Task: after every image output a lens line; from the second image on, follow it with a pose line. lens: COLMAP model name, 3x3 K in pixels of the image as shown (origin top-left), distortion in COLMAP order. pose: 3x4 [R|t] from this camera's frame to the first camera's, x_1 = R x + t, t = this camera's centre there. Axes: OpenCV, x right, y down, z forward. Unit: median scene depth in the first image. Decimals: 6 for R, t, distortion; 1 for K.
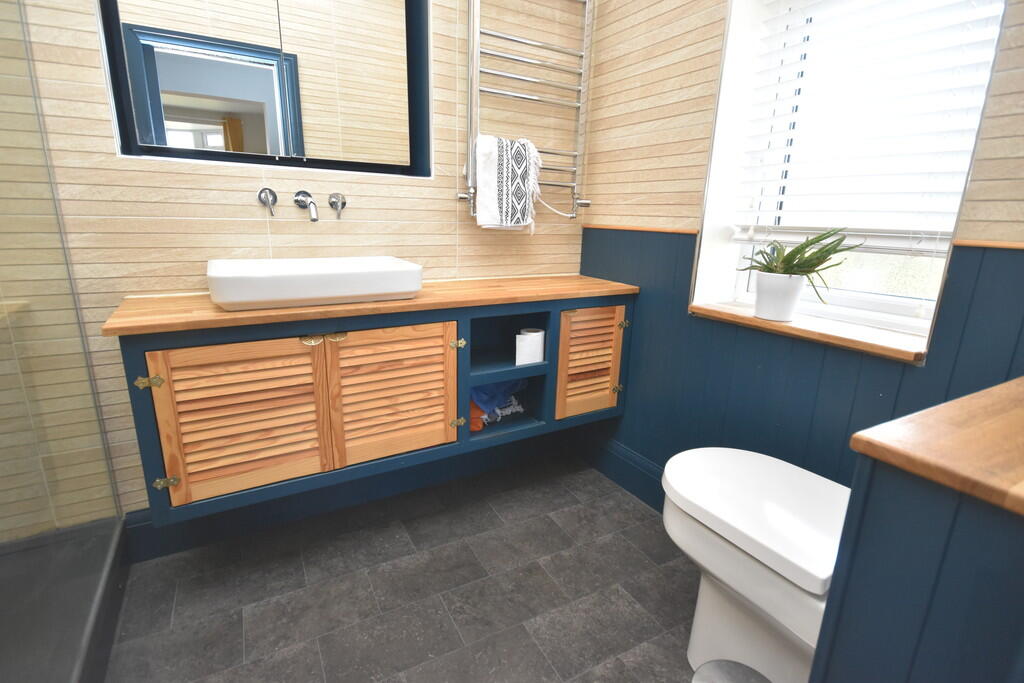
lens RADIAL K [[492.2, 0, 511.3], [0, 492.2, 339.4], [0, 0, 1]] dist [0.004758, 0.000002]
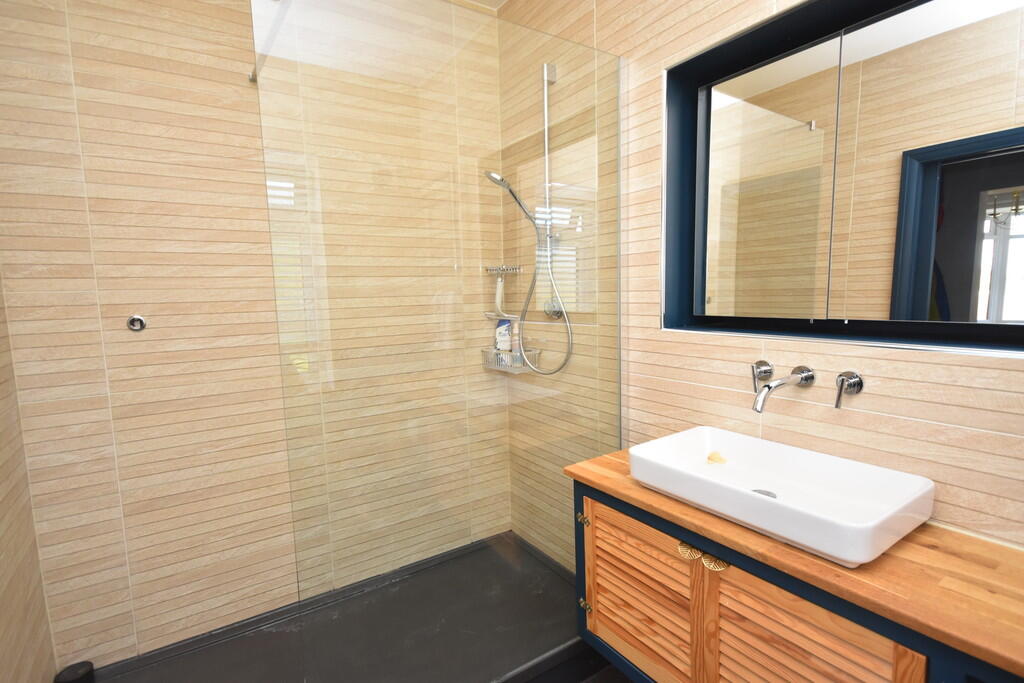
lens RADIAL K [[492.2, 0, 509.7], [0, 492.2, 347.3], [0, 0, 1]] dist [0.004758, 0.000002]
pose [[0.055328, 0.082108, -0.995086, 0.381647], [-0.217047, 0.973770, 0.068281, -0.321802], [0.974592, 0.212203, 0.071698, 0.544097]]
